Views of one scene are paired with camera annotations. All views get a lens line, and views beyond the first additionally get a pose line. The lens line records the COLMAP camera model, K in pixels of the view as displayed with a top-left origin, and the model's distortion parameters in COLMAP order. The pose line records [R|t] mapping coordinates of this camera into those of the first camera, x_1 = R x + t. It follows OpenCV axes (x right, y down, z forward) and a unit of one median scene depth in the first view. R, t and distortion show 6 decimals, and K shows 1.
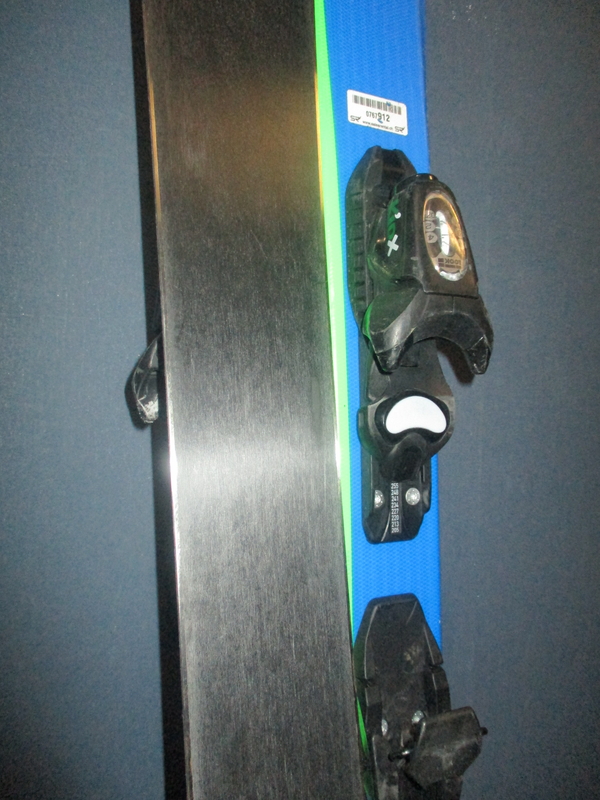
lens RADIAL K [[699.8, 0, 303.5], [0, 699.8, 400.2], [0, 0, 1]] dist [-0.026807, 0.028682]
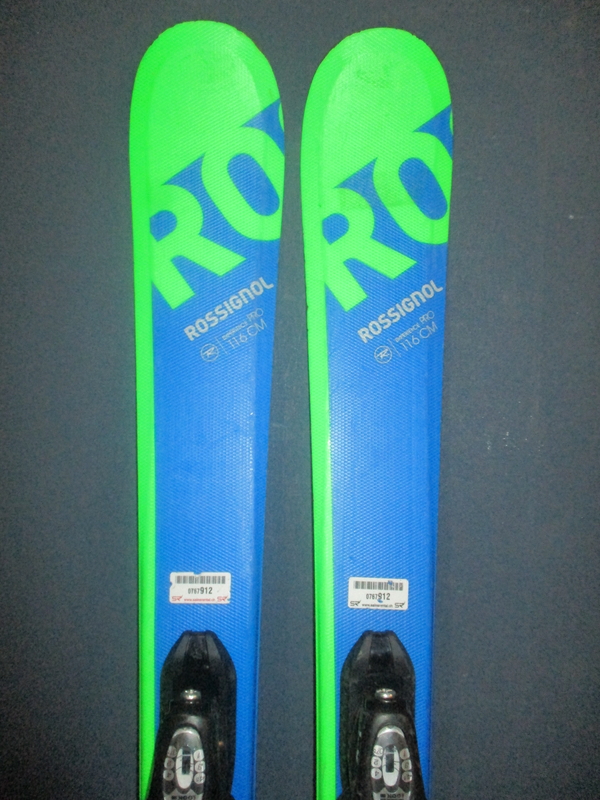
lens RADIAL K [[699.8, 0, 304.0], [0, 699.8, 399.7], [0, 0, 1]] dist [-0.026807, 0.028682]
pose [[0.917955, 0.013513, -0.396455, 0.450680], [-0.014779, 0.999891, -0.000139, -0.737537], [0.396409, 0.005987, 0.918054, -0.104493]]
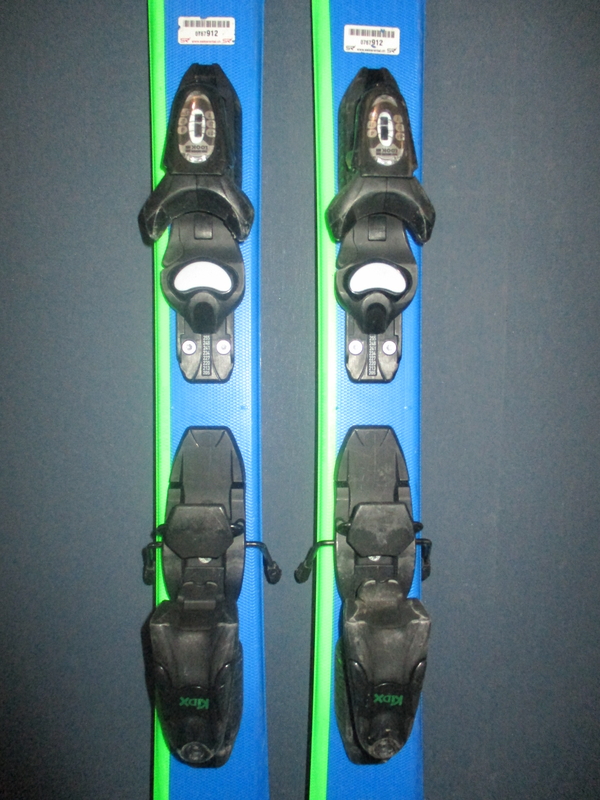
lens RADIAL K [[699.8, 0, 299.7], [0, 699.8, 399.3], [0, 0, 1]] dist [-0.026807, 0.028682]
pose [[0.922519, 0.022527, -0.385294, 0.484460], [-0.002225, 0.998589, 0.053058, 0.160604], [0.385946, -0.048090, 0.921267, -0.218865]]
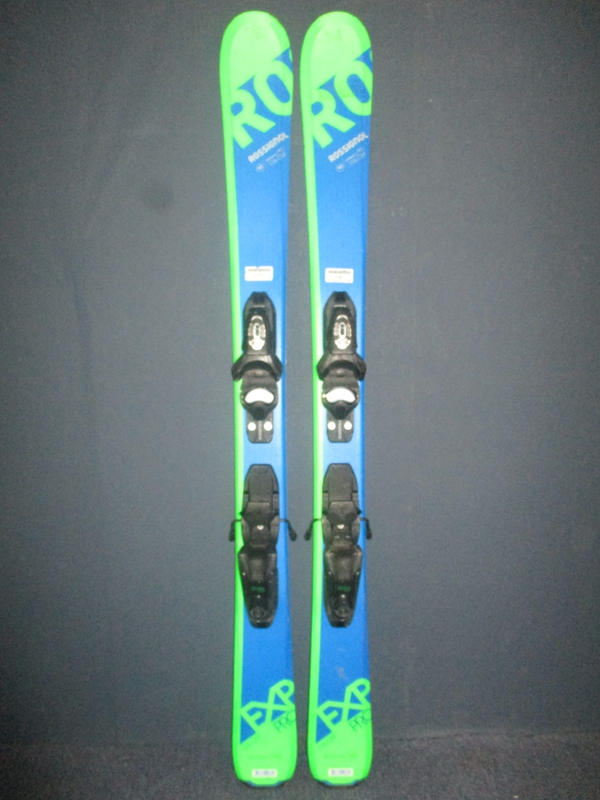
lens RADIAL K [[699.8, 0, 298.3], [0, 699.8, 406.6], [0, 0, 1]] dist [-0.026807, 0.028682]
pose [[0.907496, 0.024986, -0.419317, 1.061677], [0.005796, 0.997389, 0.071977, -0.122533], [0.420021, -0.067749, 0.904982, -1.410001]]
